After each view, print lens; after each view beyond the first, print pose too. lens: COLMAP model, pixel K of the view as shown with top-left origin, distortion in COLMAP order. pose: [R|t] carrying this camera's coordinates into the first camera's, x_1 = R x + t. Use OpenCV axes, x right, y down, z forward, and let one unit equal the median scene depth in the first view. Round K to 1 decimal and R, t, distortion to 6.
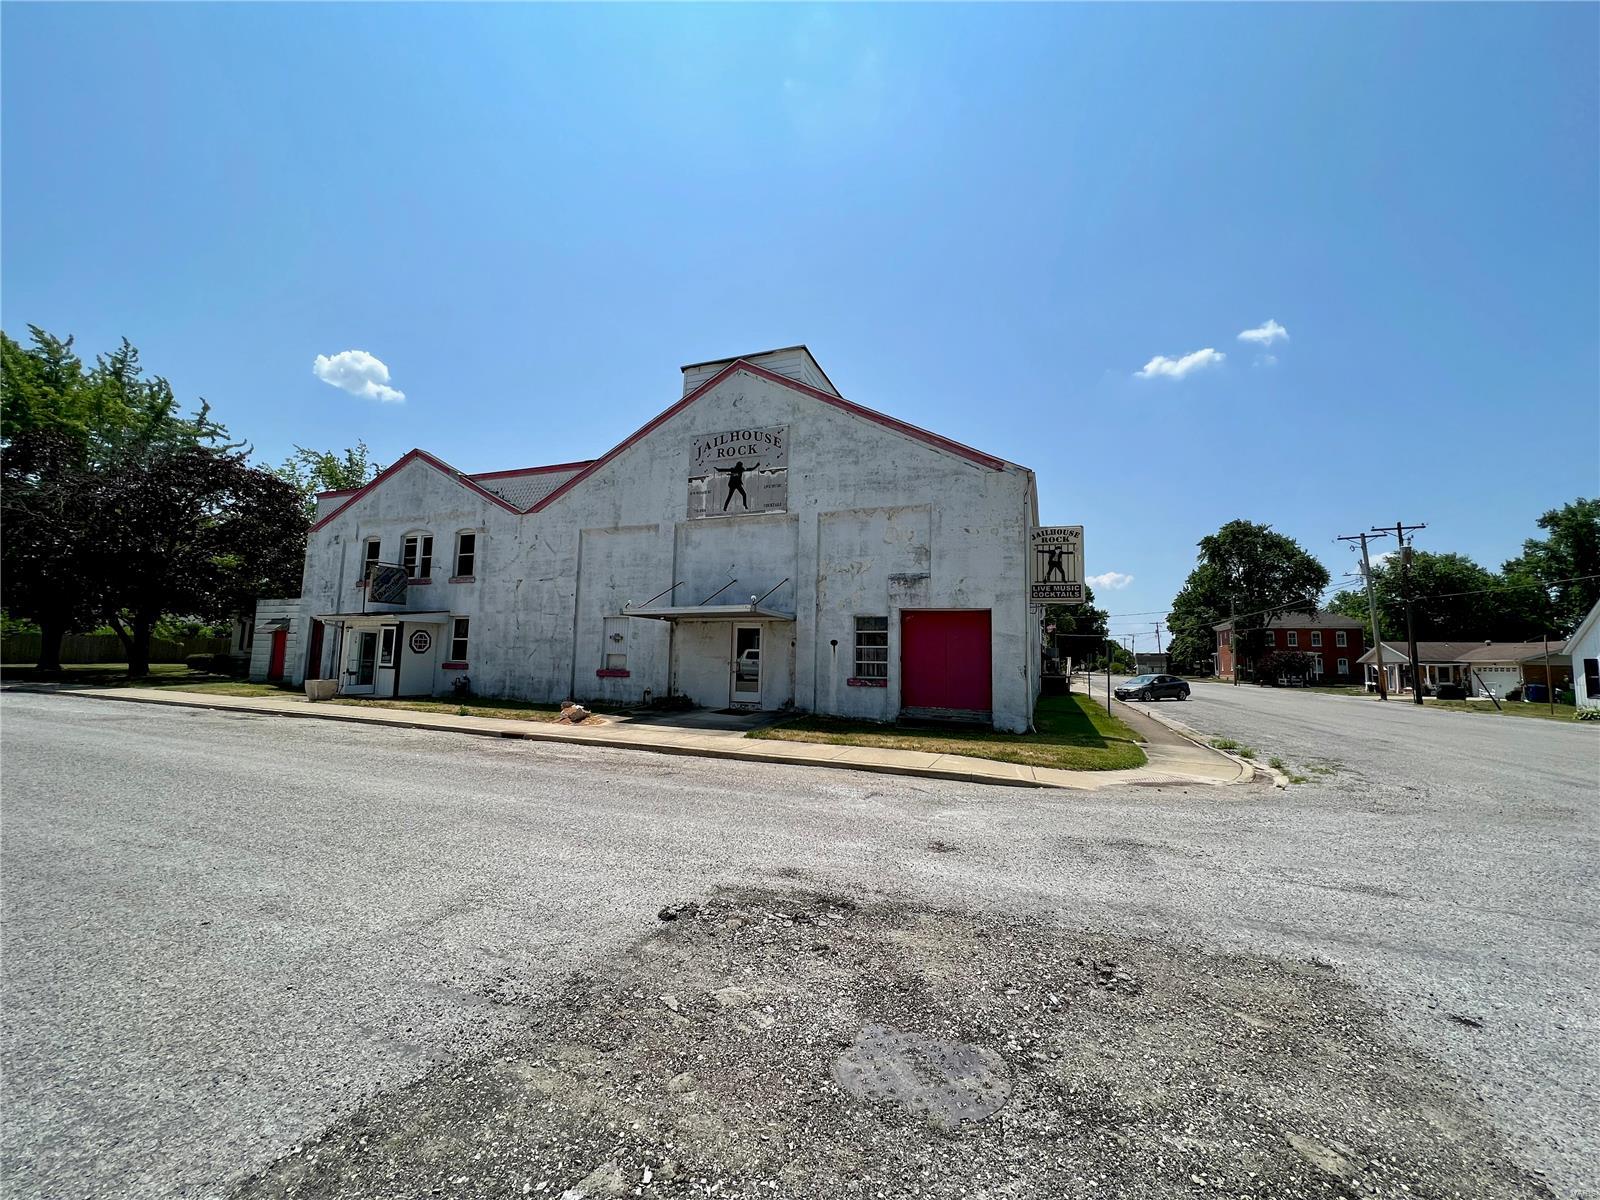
lens RADIAL K [[619.4, 0, 789.6], [0, 619.4, 597.7], [0, 0, 1]] dist [-0.001383, -0.000068]
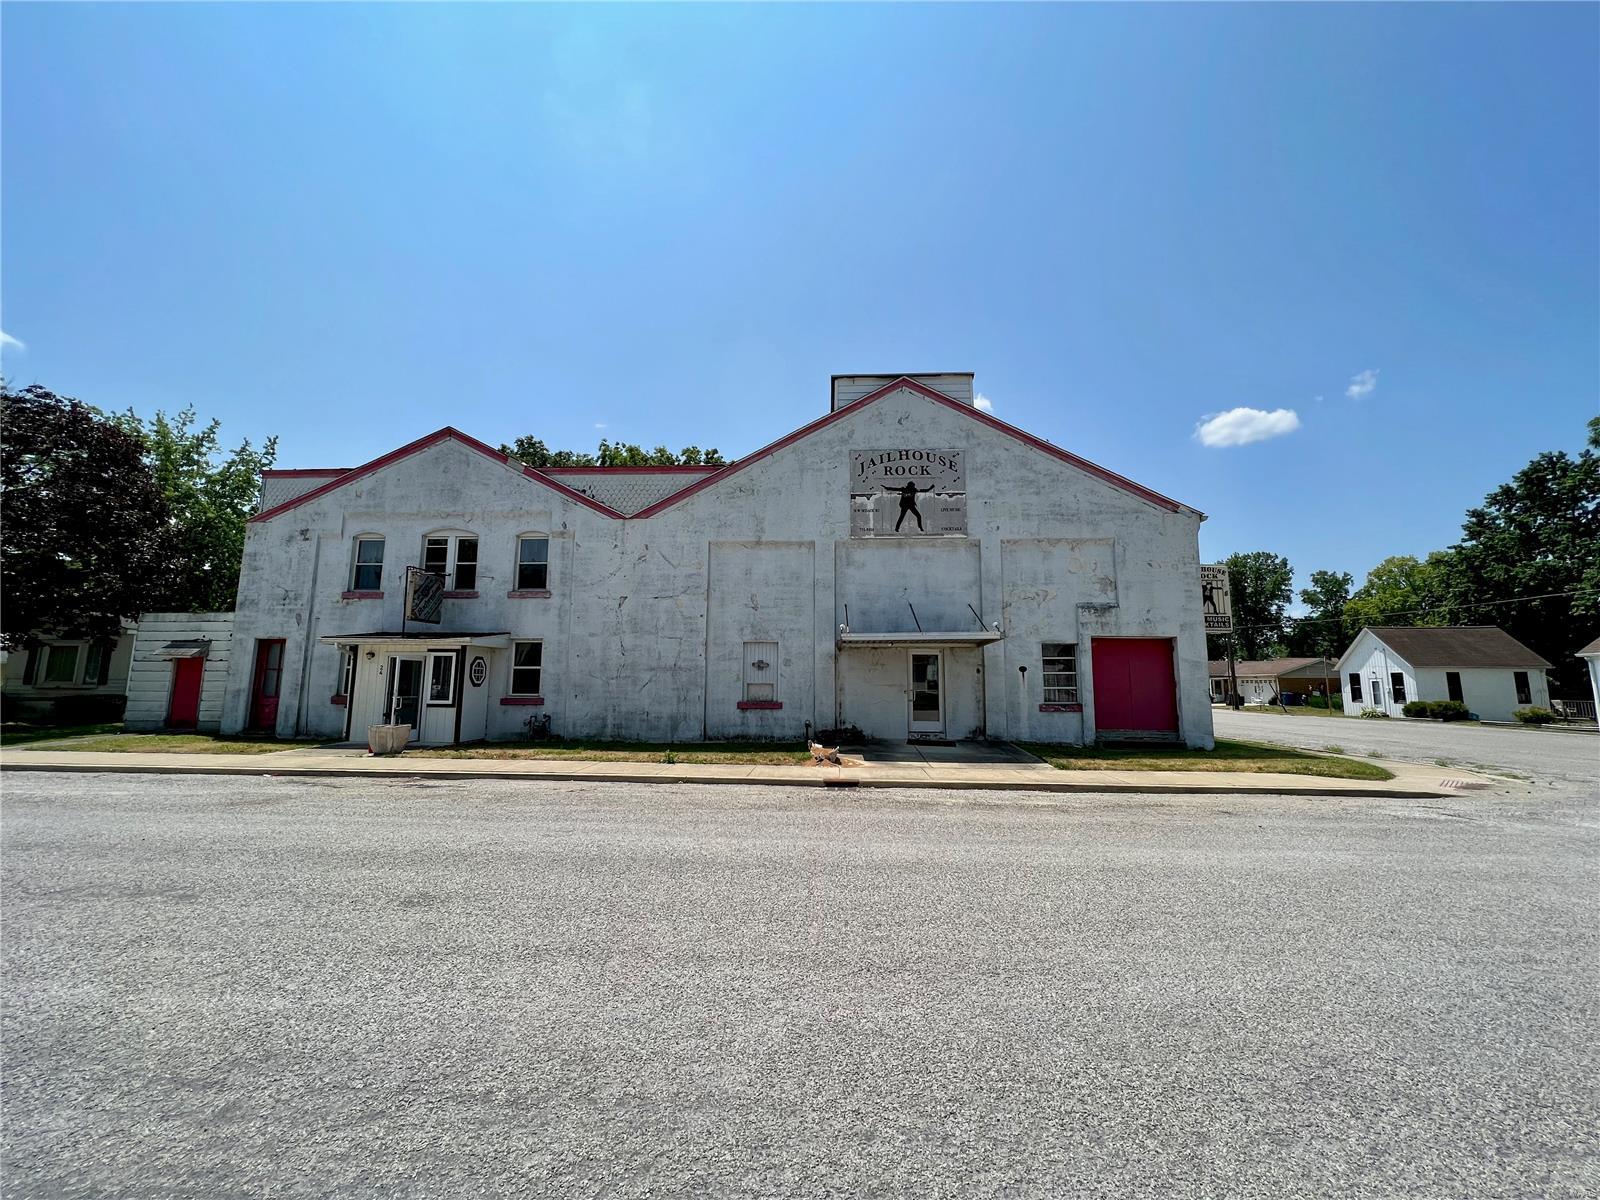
lens RADIAL K [[622.3, 0, 807.1], [0, 622.3, 598.4], [0, 0, 1]] dist [-0.002104, -0.000044]
pose [[0.947422, 0.026139, 0.318918, -0.541112], [-0.016265, 0.999303, -0.033588, -0.002474], [-0.319574, 0.026635, 0.947187, 0.137047]]
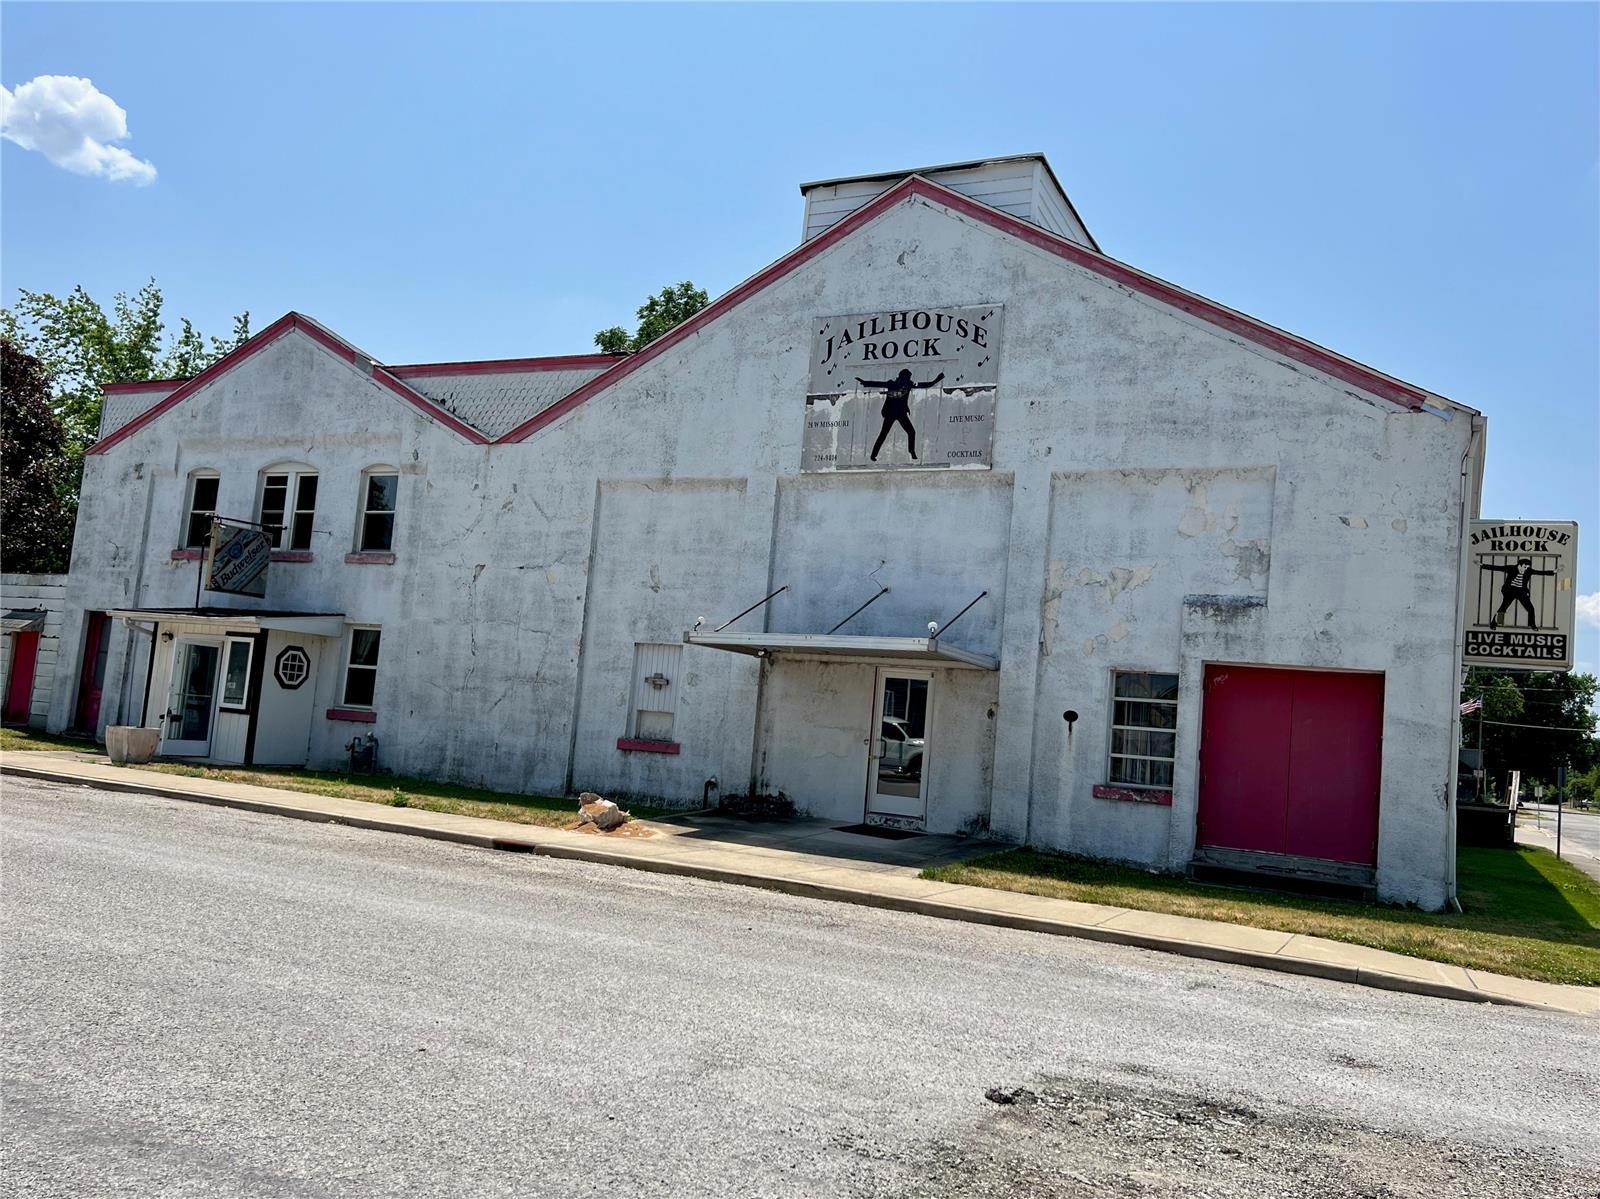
lens RADIAL K [[1262.2, 0, 800.7], [0, 1262.2, 612.0], [0, 0, 1]] dist [0.093040, -0.141755]
pose [[0.995203, 0.053809, -0.081705, -0.070414], [-0.053447, 0.998549, 0.006604, -0.011402], [0.081942, -0.002205, 0.996635, -0.107326]]
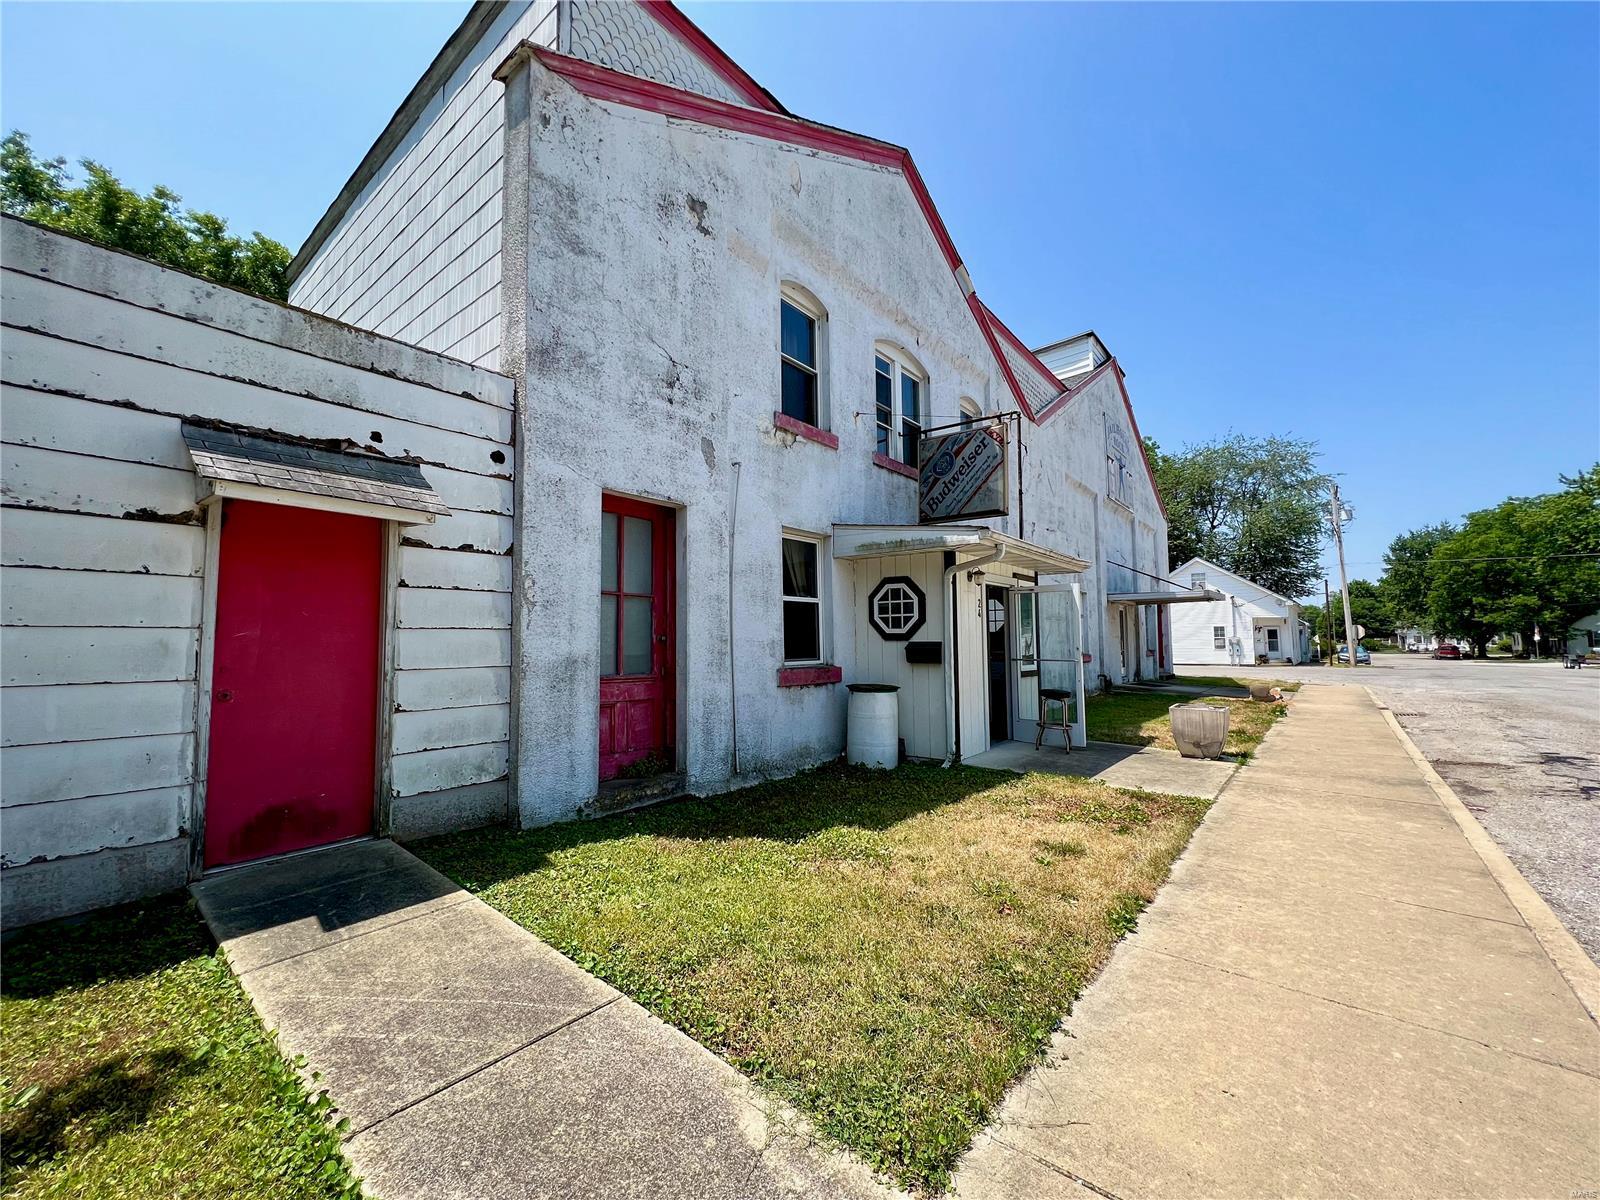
lens RADIAL K [[642.6, 0, 796.0], [0, 642.6, 594.6], [0, 0, 1]] dist [-0.003660, 0.001343]
pose [[0.302317, 0.042939, 0.952240, -1.327670], [-0.085260, 0.996199, -0.017853, 0.091618], [-0.949387, -0.075790, 0.304829, 1.187165]]
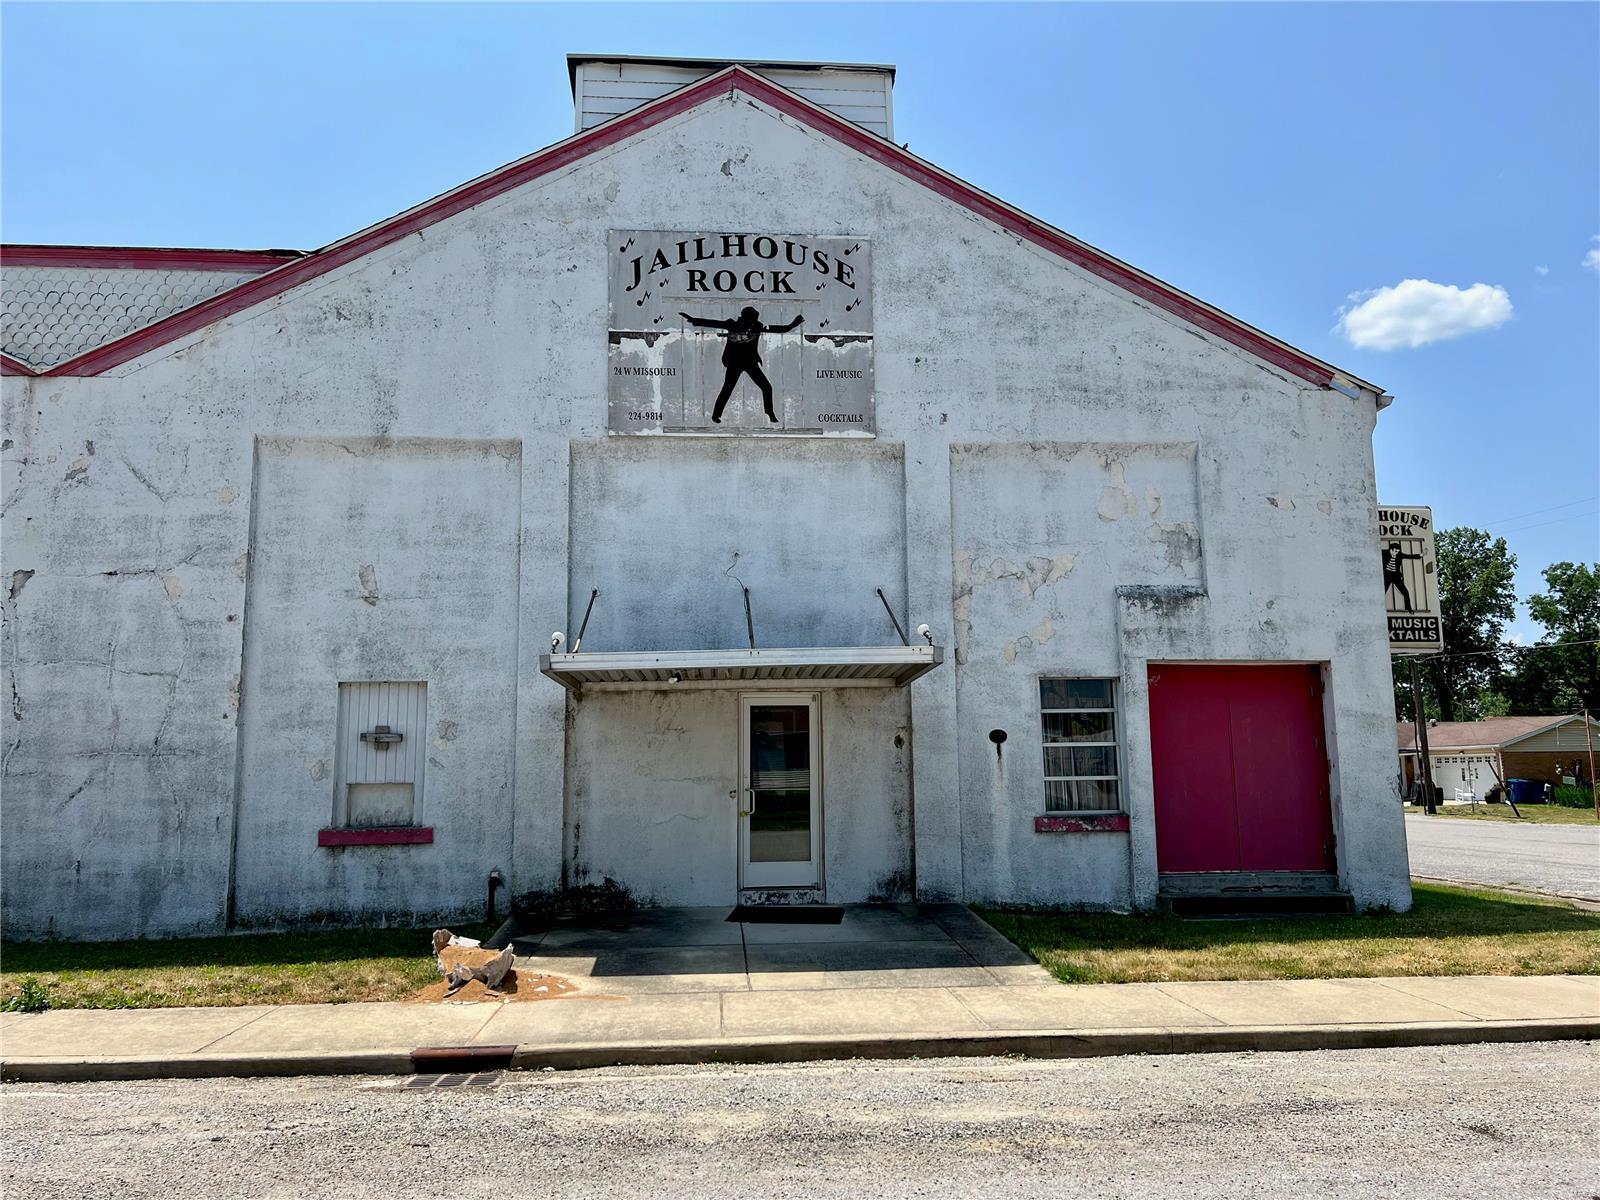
lens RADIAL K [[1181.6, 0, 809.9], [0, 1181.6, 598.5], [0, 0, 1]] dist [0.085483, -0.120995]
pose [[0.896785, 0.030251, 0.441431, -0.393606], [-0.010010, 0.998792, -0.048113, 0.014836], [-0.442353, 0.038728, 0.896004, 0.271475]]
